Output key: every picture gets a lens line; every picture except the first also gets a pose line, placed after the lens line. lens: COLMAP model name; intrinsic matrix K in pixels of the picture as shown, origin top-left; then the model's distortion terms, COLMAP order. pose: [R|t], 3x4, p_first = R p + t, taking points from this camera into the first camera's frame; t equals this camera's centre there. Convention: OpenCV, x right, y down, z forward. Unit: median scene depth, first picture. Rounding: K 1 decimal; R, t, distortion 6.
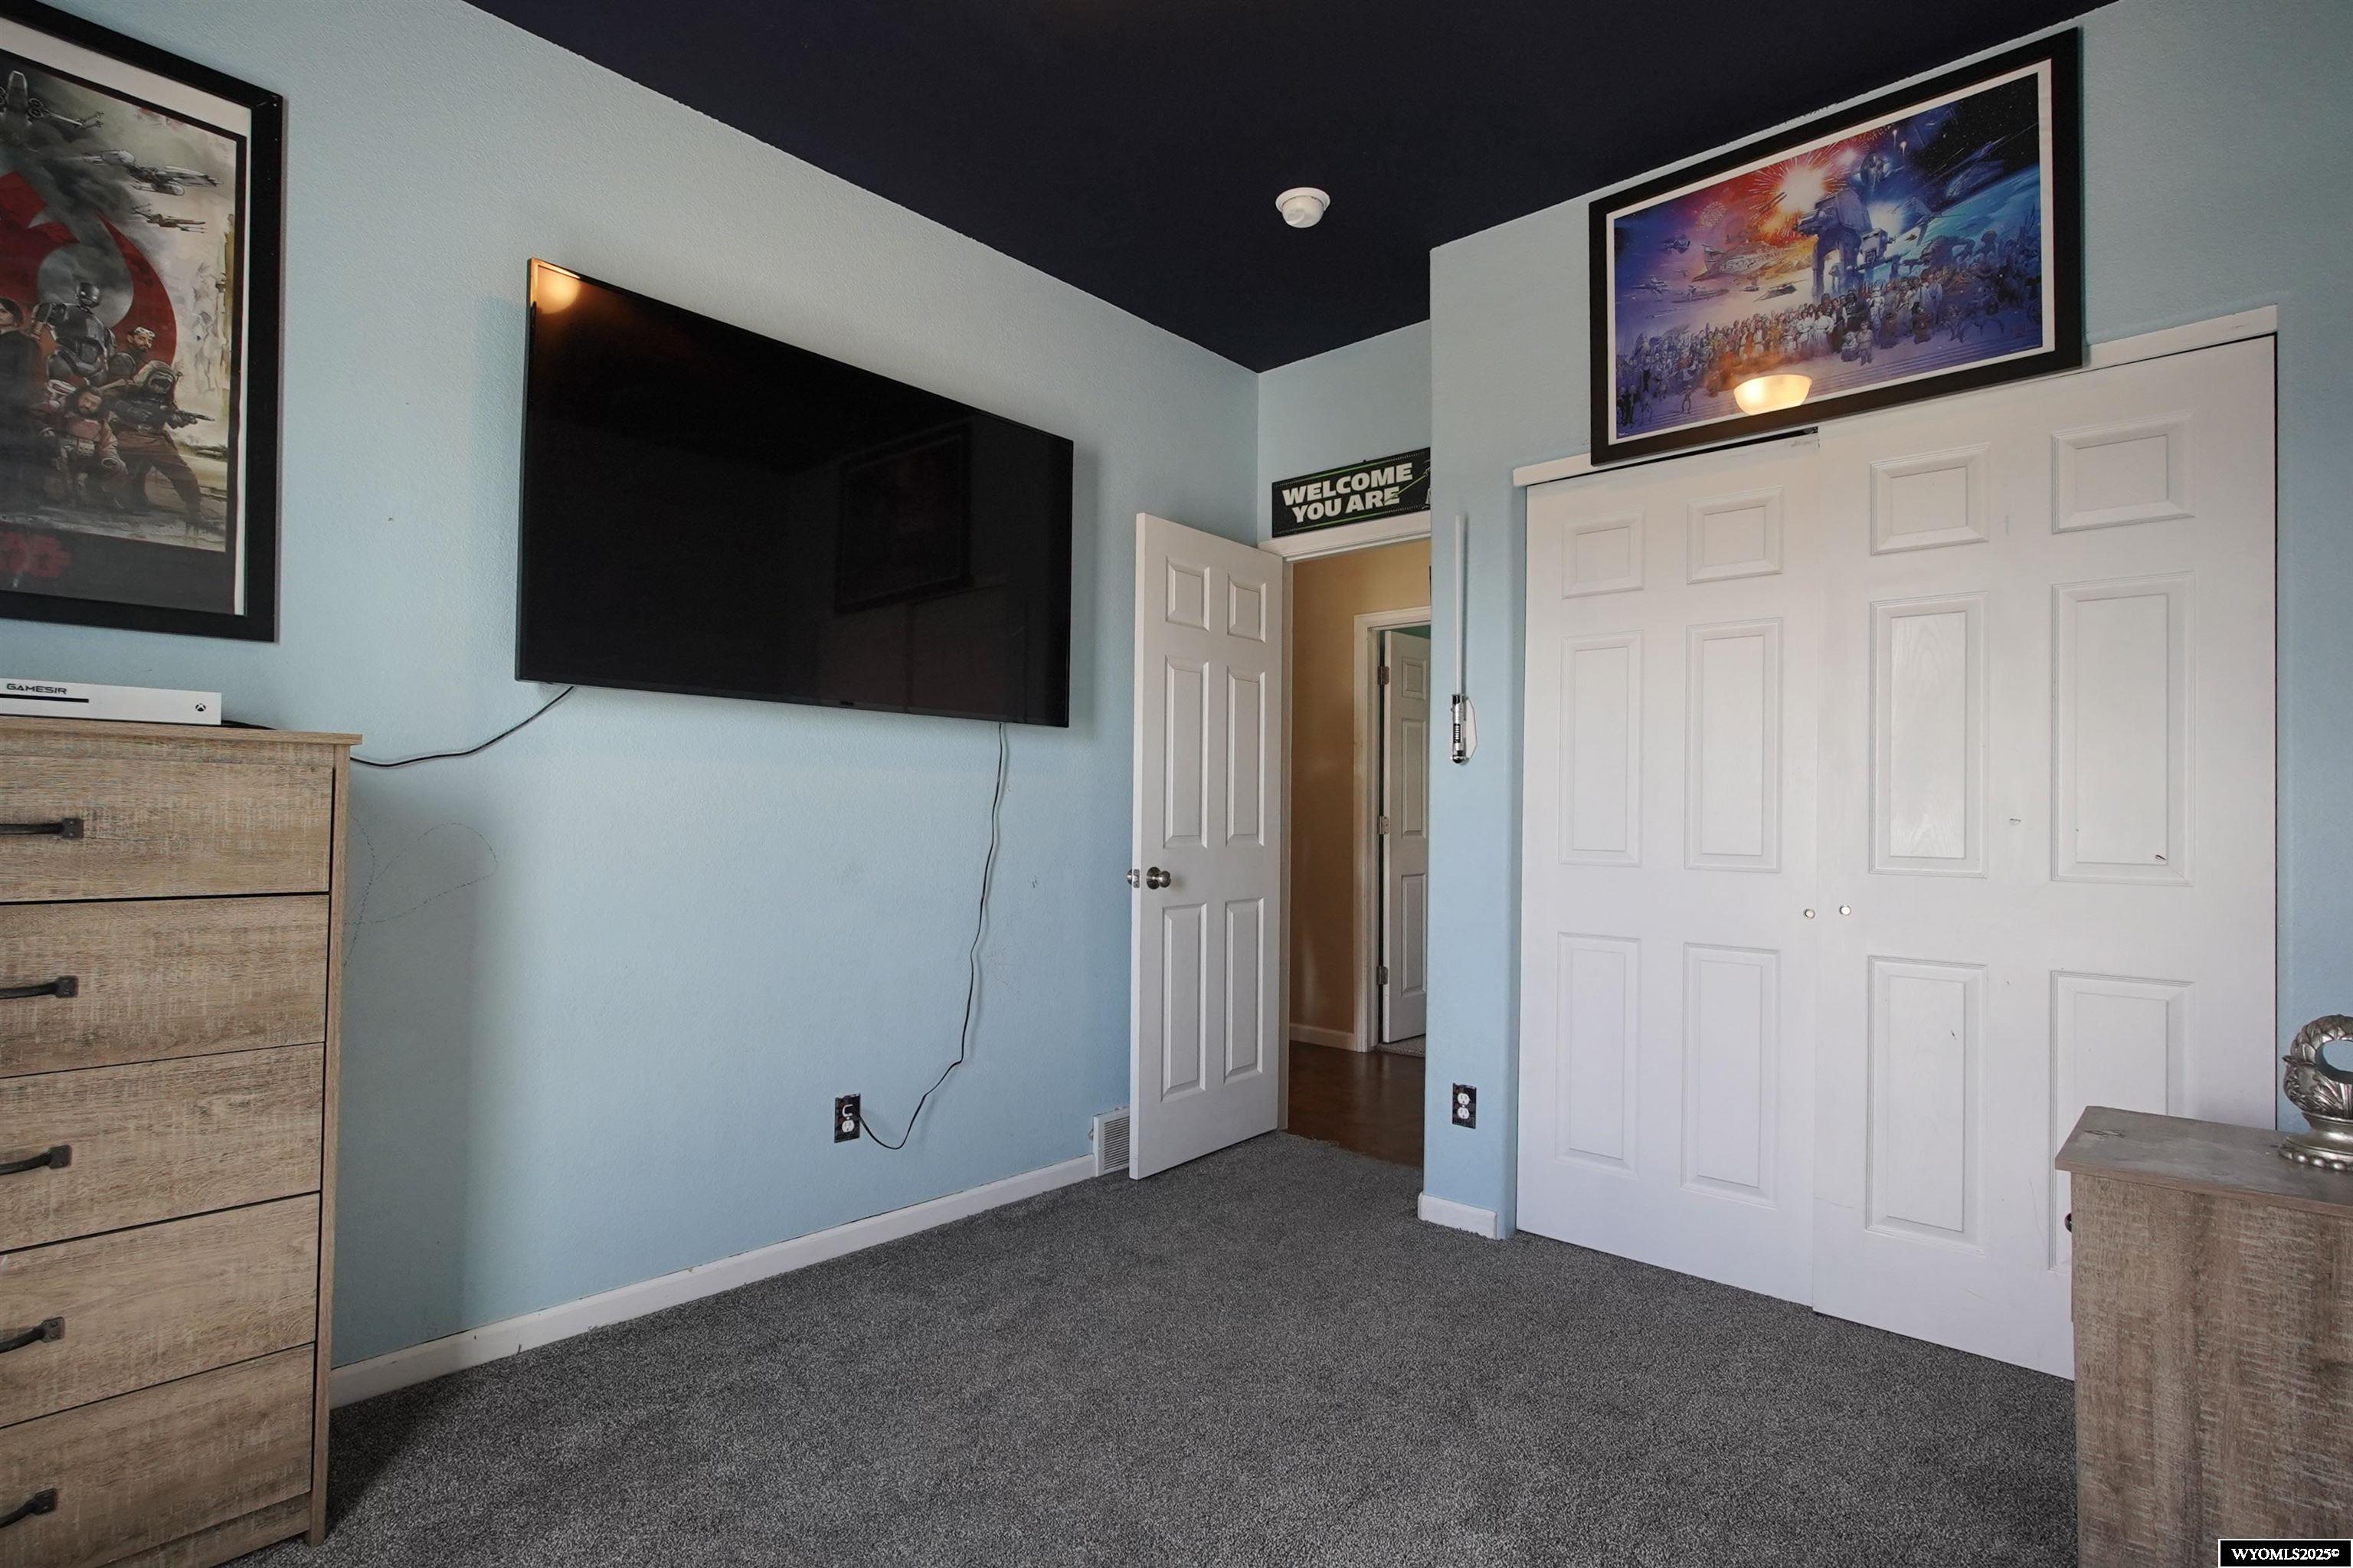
lens RADIAL K [[1045.9, 0, 1154.7], [0, 1045.9, 786.2], [0, 0, 1]] dist [-0.020500, 0.007967]
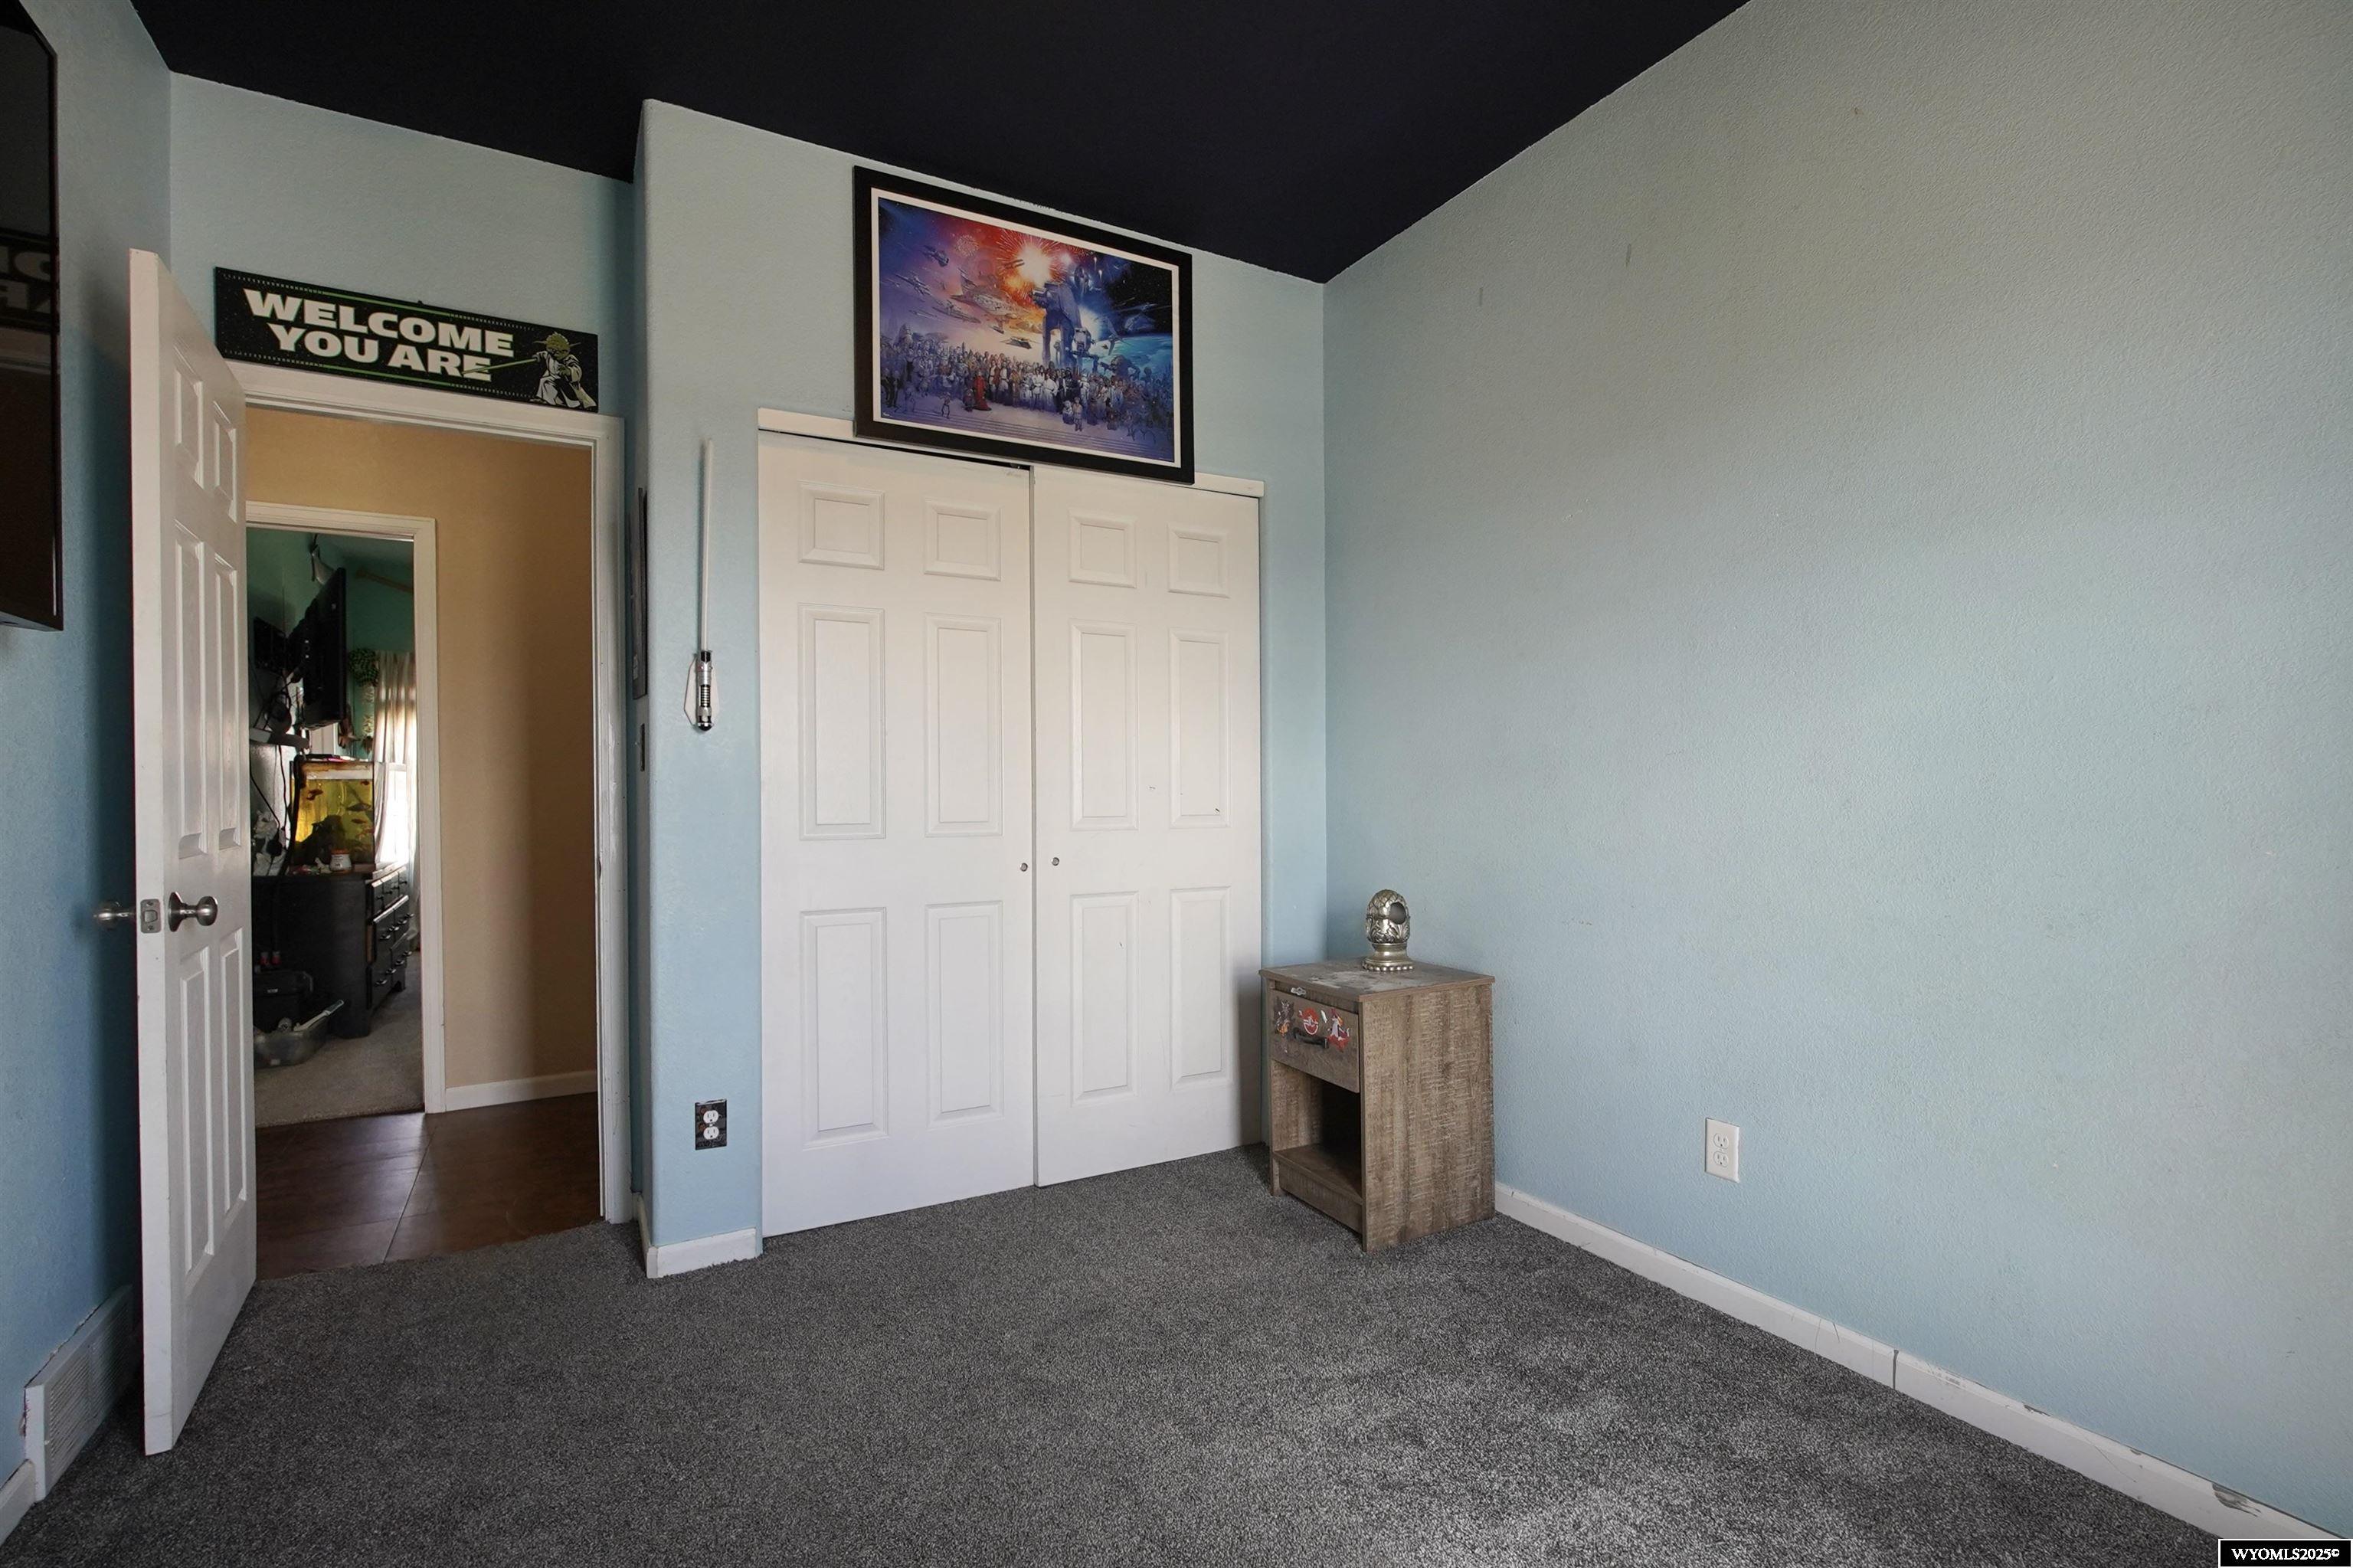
lens RADIAL K [[1045.9, 0, 1154.7], [0, 1045.9, 786.2], [0, 0, 1]] dist [-0.020500, 0.007967]
pose [[0.363945, -0.012399, 0.931338, -0.429148], [-0.013891, 0.999728, 0.018738, 0.002693], [-0.931317, -0.019757, 0.363674, 0.393835]]
